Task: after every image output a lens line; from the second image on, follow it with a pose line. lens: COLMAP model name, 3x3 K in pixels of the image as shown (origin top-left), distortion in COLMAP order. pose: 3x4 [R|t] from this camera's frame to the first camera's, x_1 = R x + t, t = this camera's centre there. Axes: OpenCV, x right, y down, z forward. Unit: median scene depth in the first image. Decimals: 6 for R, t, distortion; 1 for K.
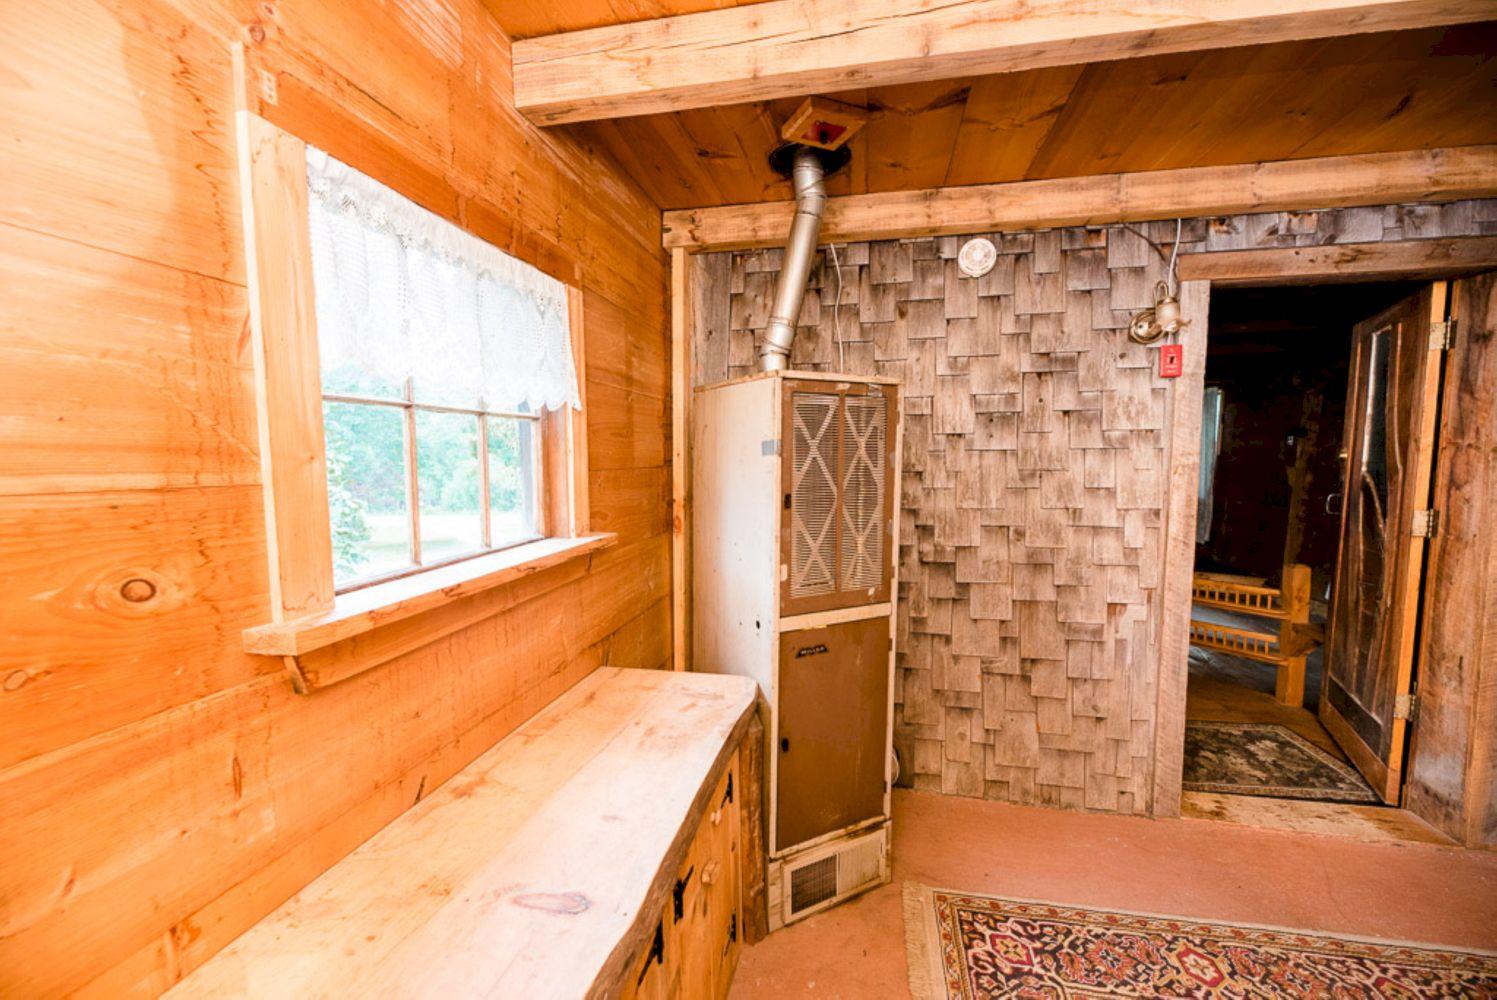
lens RADIAL K [[599.7, 0, 747.3], [0, 599.7, 506.0], [0, 0, 1]] dist [-0.000018, -0.003227]
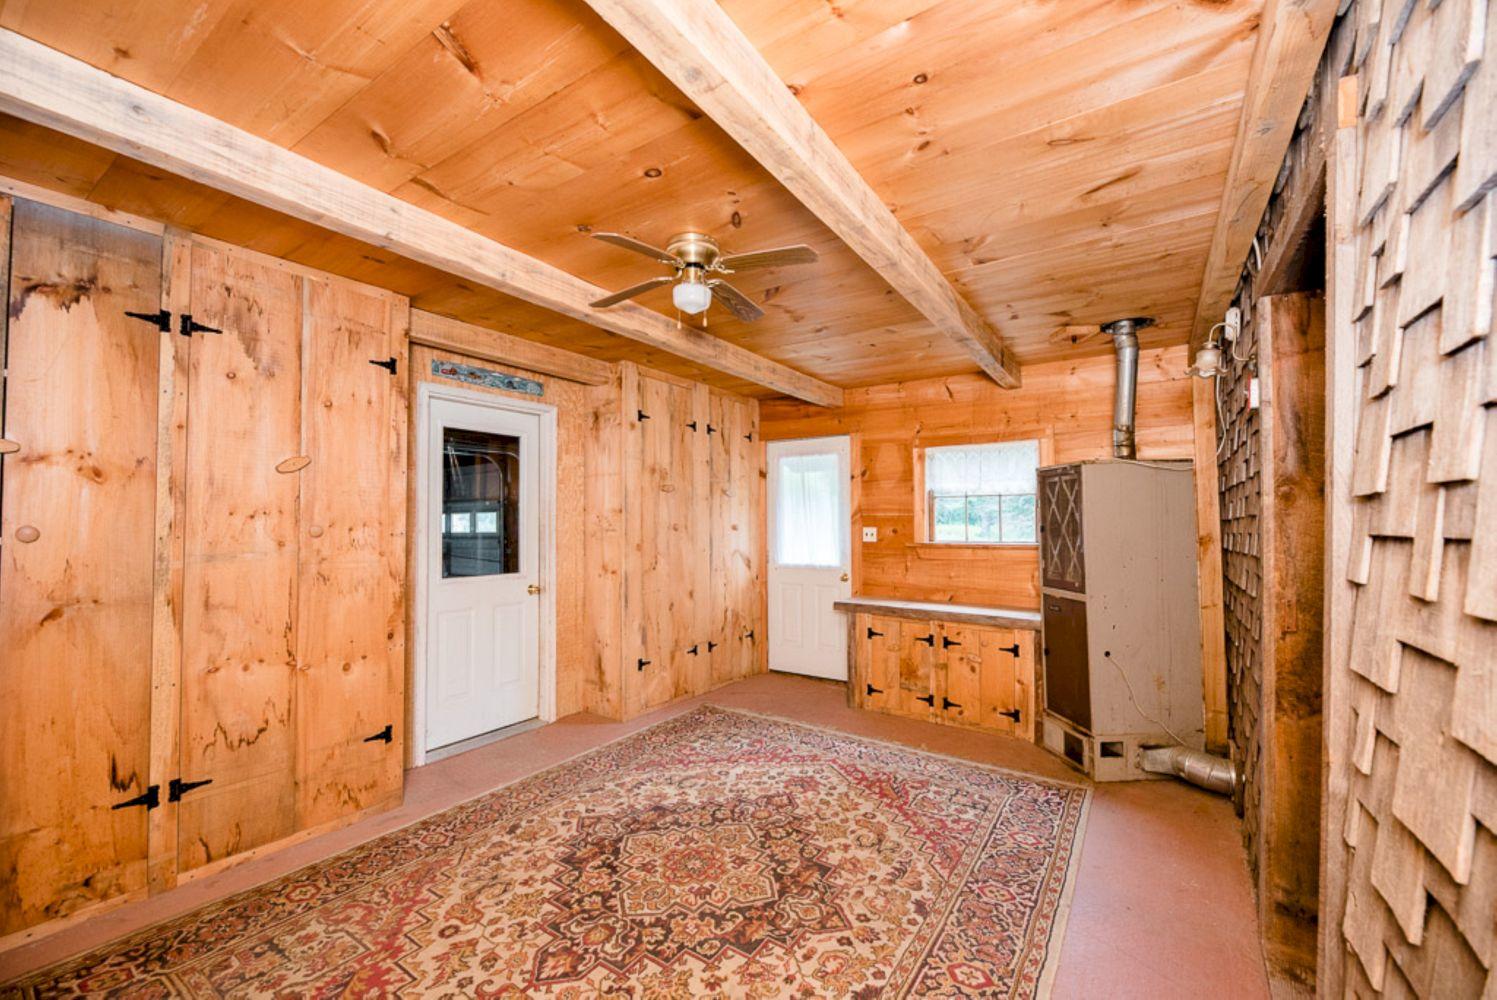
lens RADIAL K [[610.6, 0, 748.4], [0, 610.6, 505.3], [0, 0, 1]] dist [0.000105, -0.003275]
pose [[-0.383158, -0.021788, -0.923426, 1.844951], [-0.074966, 0.997157, 0.007578, -0.023297], [0.920636, 0.072130, -0.383702, 0.661038]]
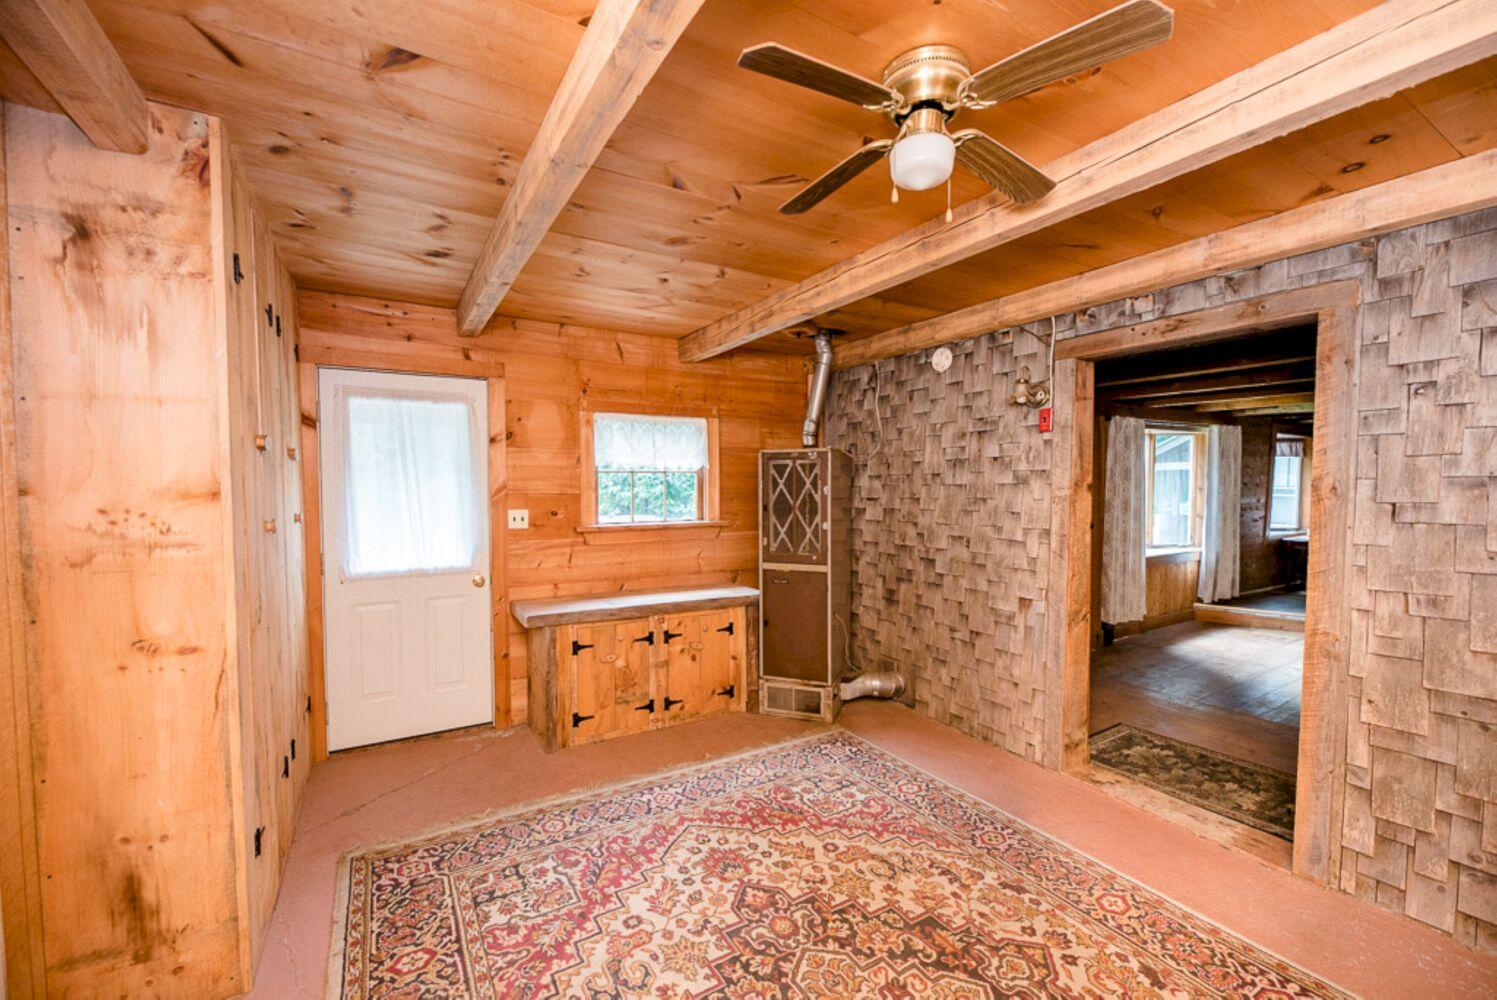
lens RADIAL K [[610.6, 0, 748.4], [0, 610.6, 505.3], [0, 0, 1]] dist [0.000105, -0.003275]
pose [[0.672219, 0.028787, -0.739792, 1.276502], [-0.063601, 0.997795, -0.018964, 0.020589], [0.737615, 0.059799, 0.672568, -0.417384]]
